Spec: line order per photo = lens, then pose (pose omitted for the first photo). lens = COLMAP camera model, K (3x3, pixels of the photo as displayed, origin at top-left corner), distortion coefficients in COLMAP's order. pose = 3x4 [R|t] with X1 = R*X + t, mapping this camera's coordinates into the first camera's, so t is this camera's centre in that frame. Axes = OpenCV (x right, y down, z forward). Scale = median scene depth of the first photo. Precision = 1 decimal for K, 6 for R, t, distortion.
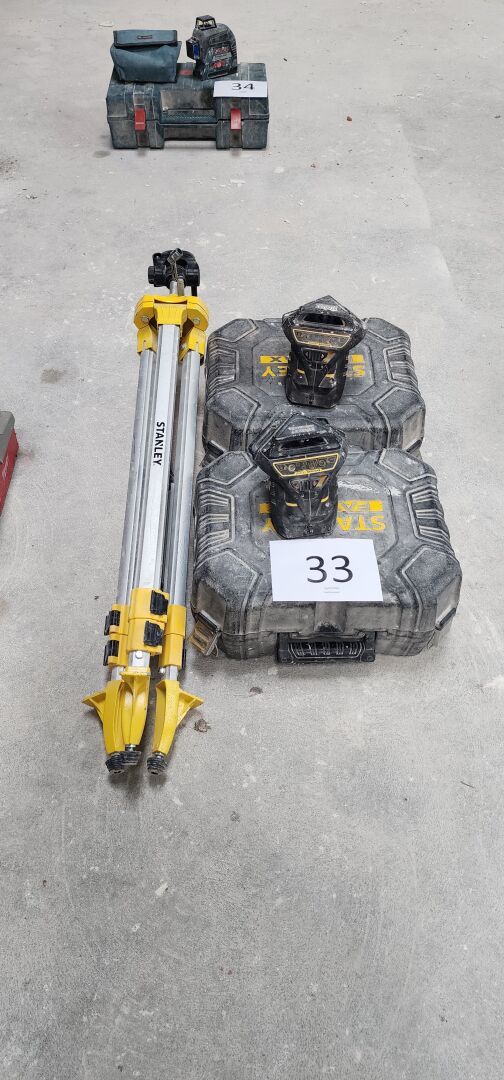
lens RADIAL K [[743.0, 0, 252.0], [0, 743.0, 540.0], [0, 0, 1]] dist [0.066373, -0.045921]
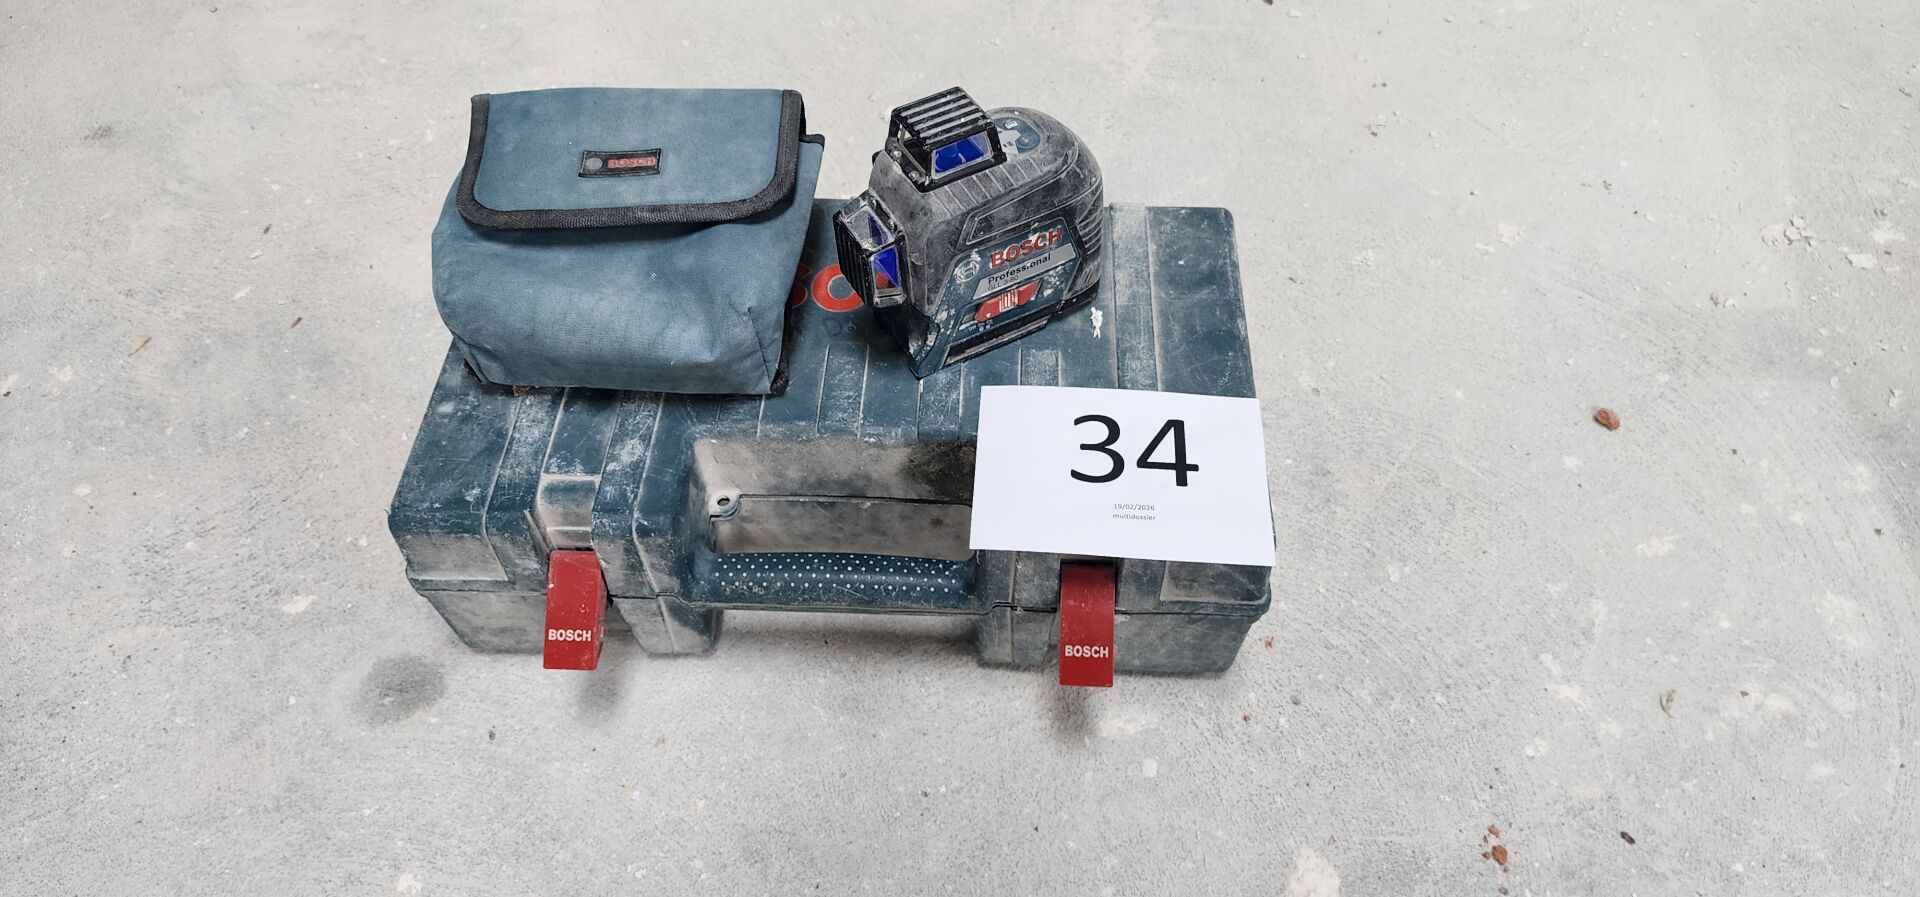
lens RADIAL K [[1320.9, 0, 960.0], [0, 1320.9, 448.5], [0, 0, 1]] dist [0.066373, -0.045921]
pose [[0.998389, 0.038477, -0.041692, -0.040330], [-0.037718, 0.999111, 0.018847, -0.598644], [0.042380, -0.017244, 0.998953, 0.668453]]
